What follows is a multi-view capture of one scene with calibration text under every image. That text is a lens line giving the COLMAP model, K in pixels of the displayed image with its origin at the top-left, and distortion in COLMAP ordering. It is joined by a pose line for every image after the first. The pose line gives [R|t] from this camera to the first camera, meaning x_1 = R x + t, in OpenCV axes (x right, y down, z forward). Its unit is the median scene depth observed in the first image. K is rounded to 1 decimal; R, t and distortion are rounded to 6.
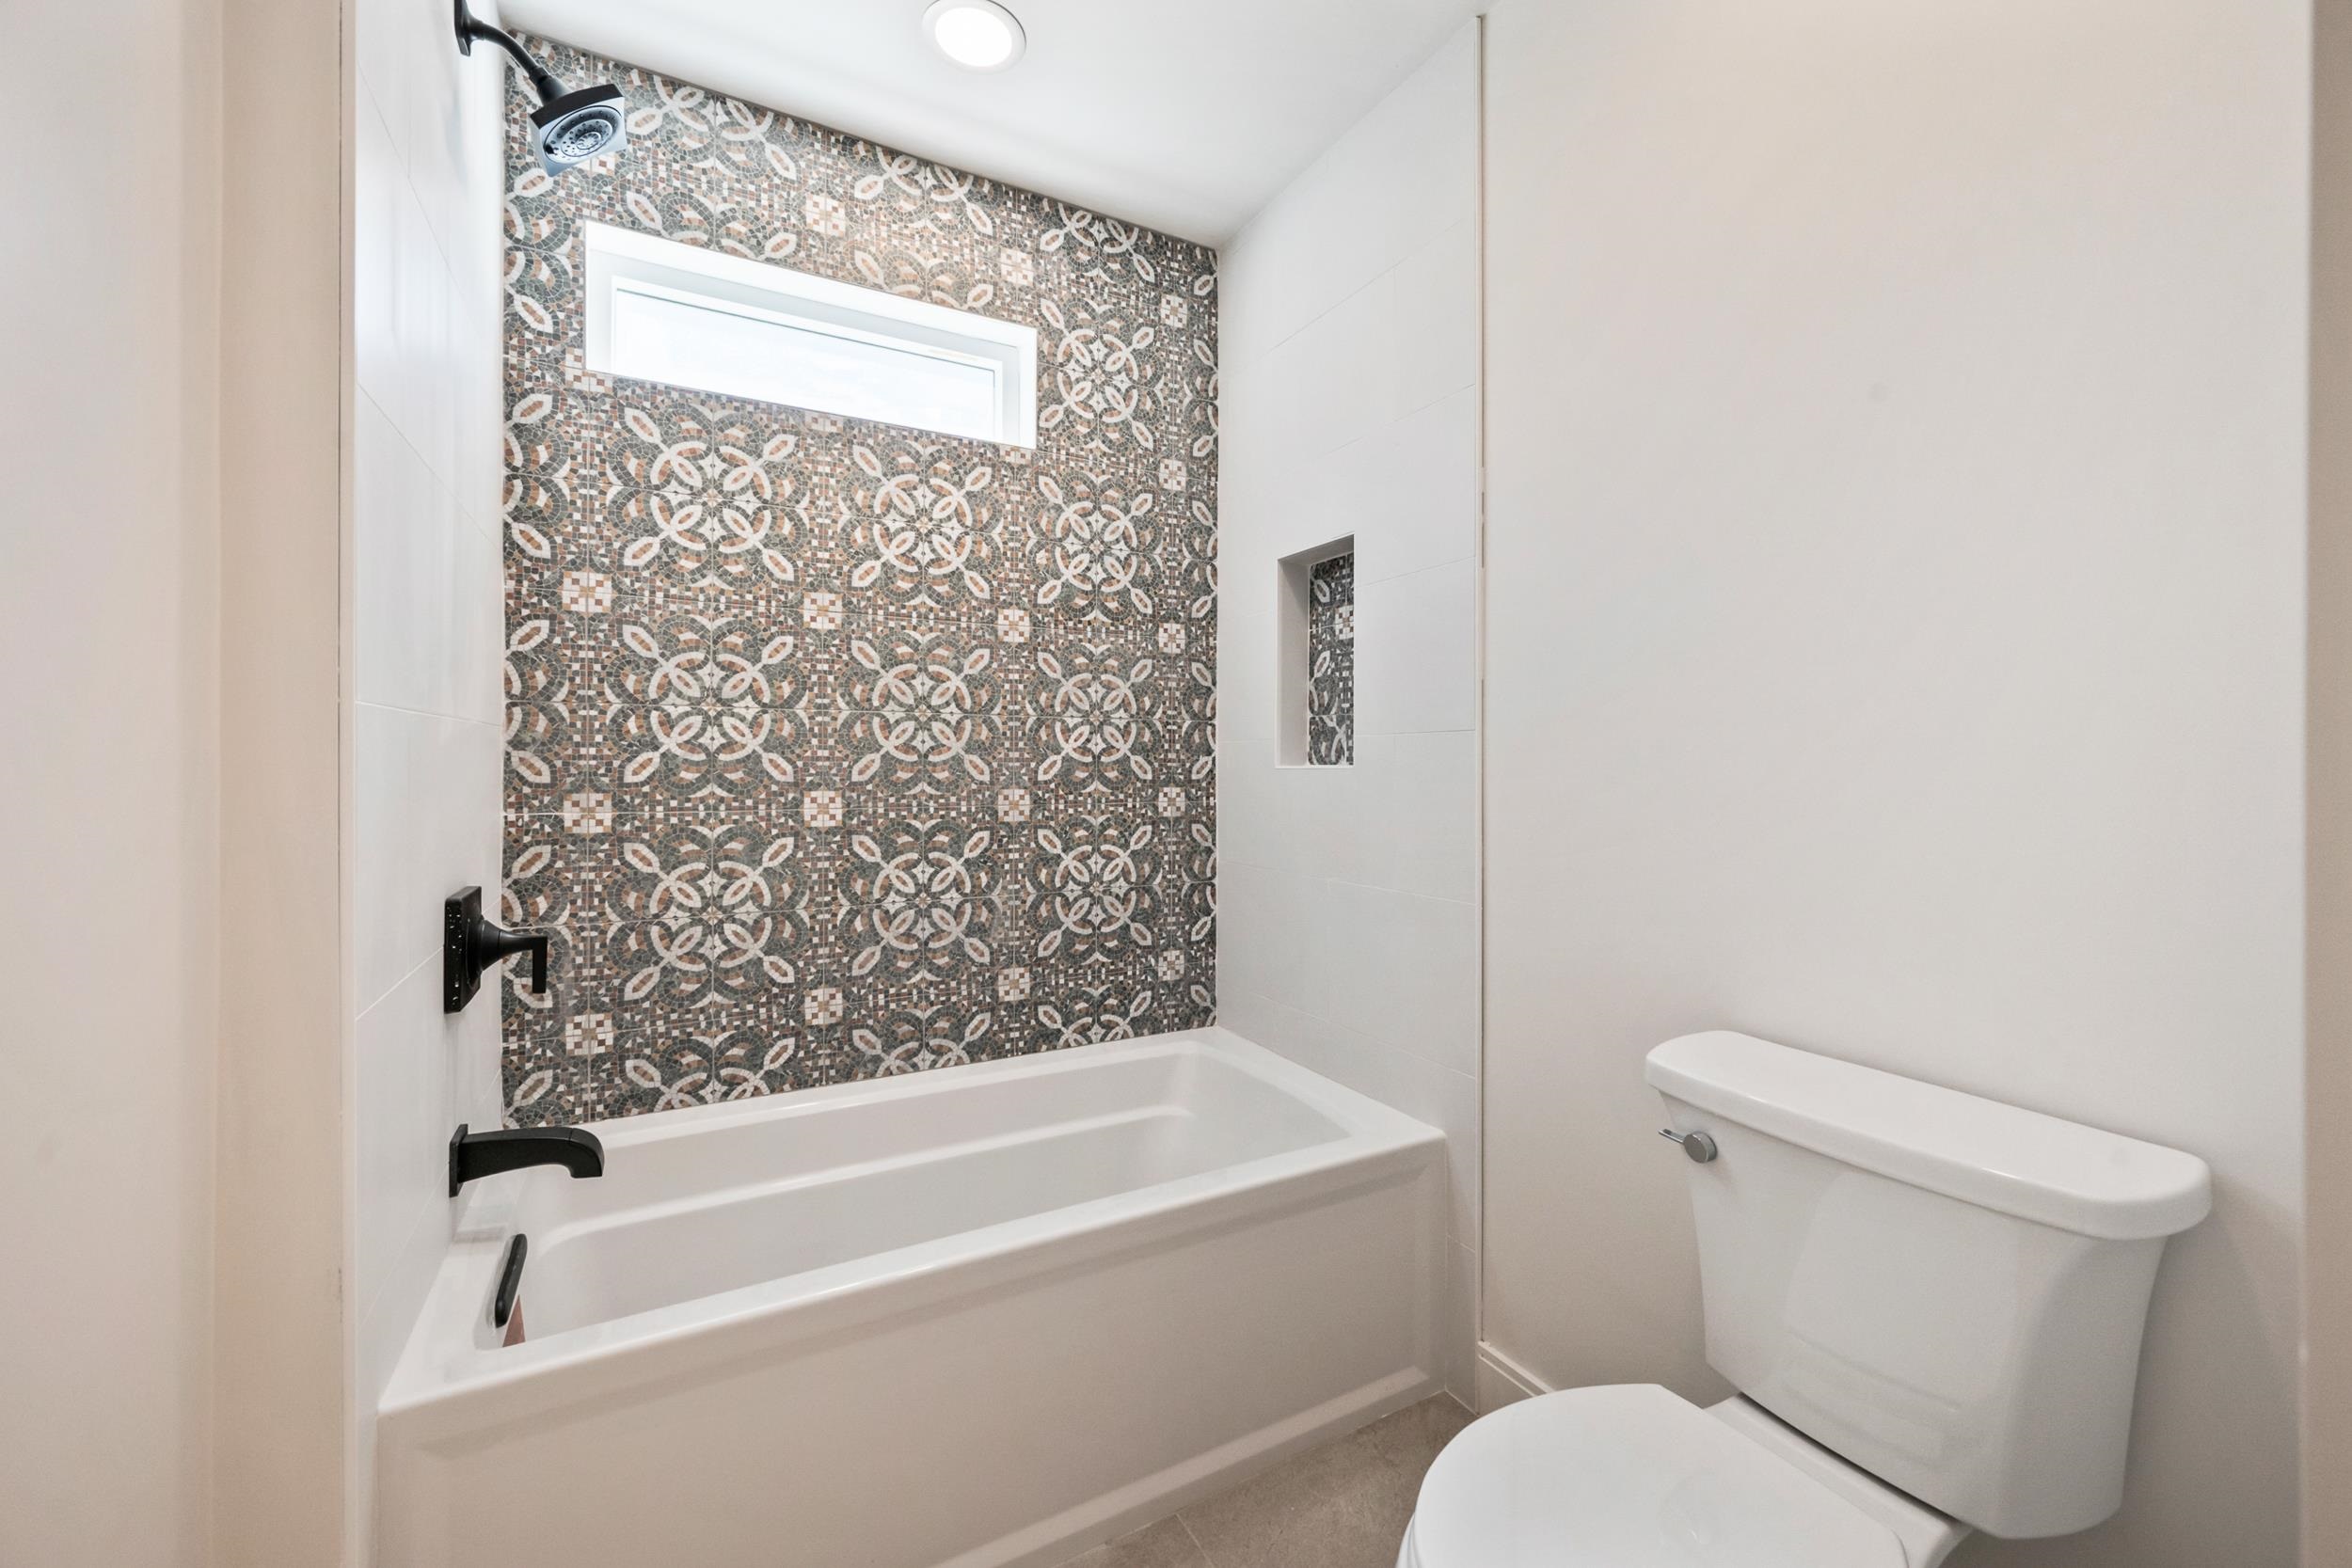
lens RADIAL K [[948.1, 0, 1171.8], [0, 948.1, 770.6], [0, 0, 1]] dist [-0.002042, 0.000122]
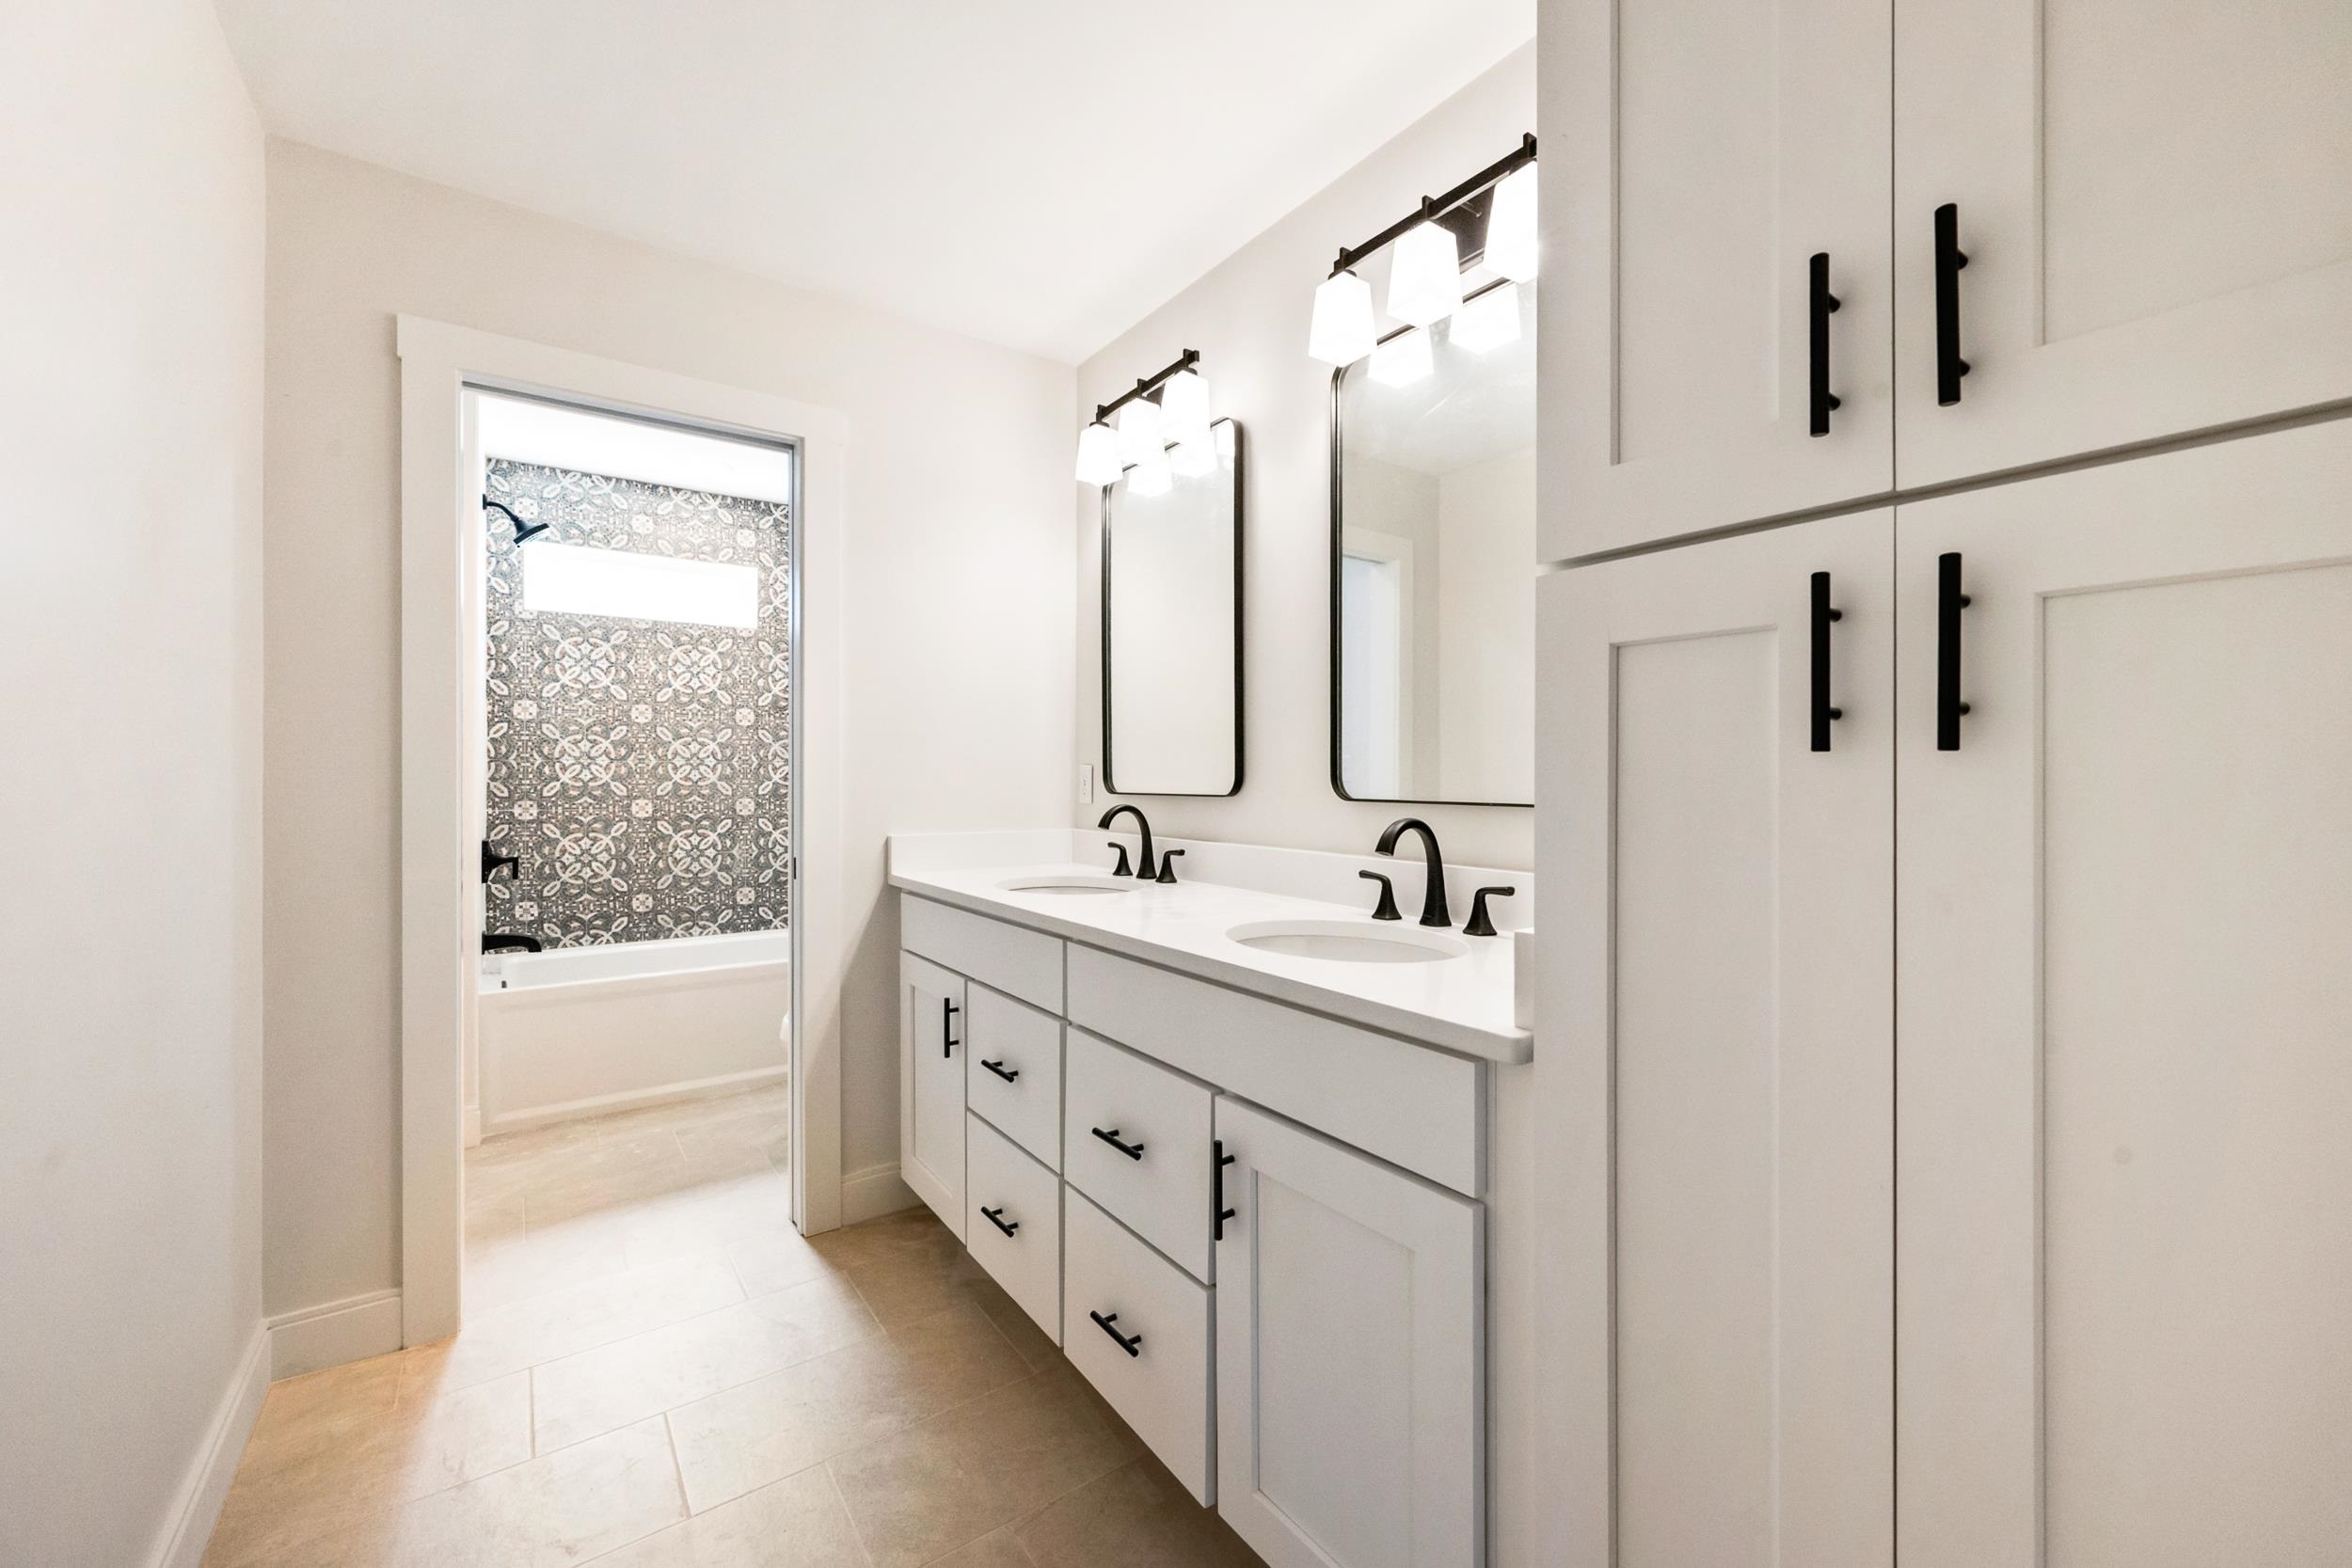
lens RADIAL K [[948.1, 0, 1180.8], [0, 948.1, 781.4], [0, 0, 1]] dist [-0.002042, 0.000122]
pose [[0.991574, -0.000794, 0.129538, 0.536348], [0.000447, 0.999996, 0.002712, -0.023997], [-0.129540, -0.002631, 0.991571, -1.218074]]
